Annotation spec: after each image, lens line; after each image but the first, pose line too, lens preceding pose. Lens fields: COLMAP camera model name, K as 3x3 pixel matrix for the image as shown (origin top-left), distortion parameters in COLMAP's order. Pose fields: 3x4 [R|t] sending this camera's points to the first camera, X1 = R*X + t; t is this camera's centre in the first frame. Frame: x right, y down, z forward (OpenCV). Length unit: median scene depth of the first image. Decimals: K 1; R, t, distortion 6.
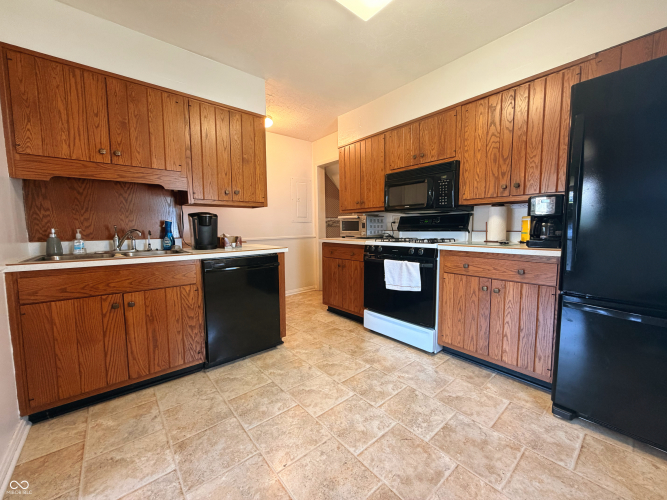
lens RADIAL K [[266.1, 0, 331.0], [0, 266.1, 249.9], [0, 0, 1]] dist [0.000085, 0.000113]
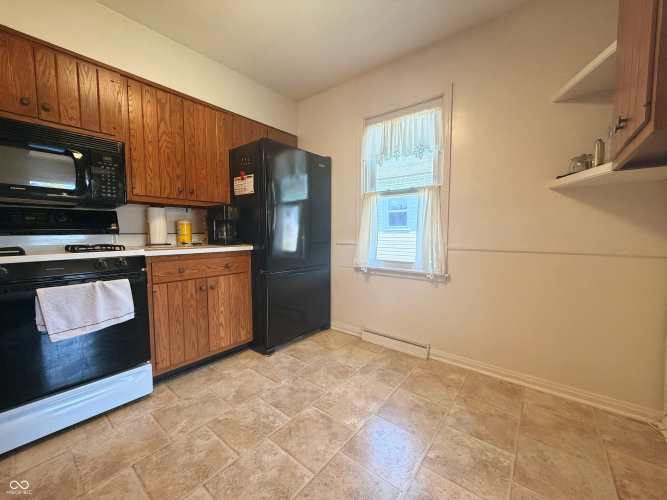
lens RADIAL K [[266.1, 0, 331.0], [0, 266.1, 249.9], [0, 0, 1]] dist [0.000085, 0.000113]
pose [[-0.194799, -0.057738, 0.979142, -0.511676], [0.085931, 0.993423, 0.075676, -0.037264], [-0.977072, 0.098881, -0.188556, 0.696026]]
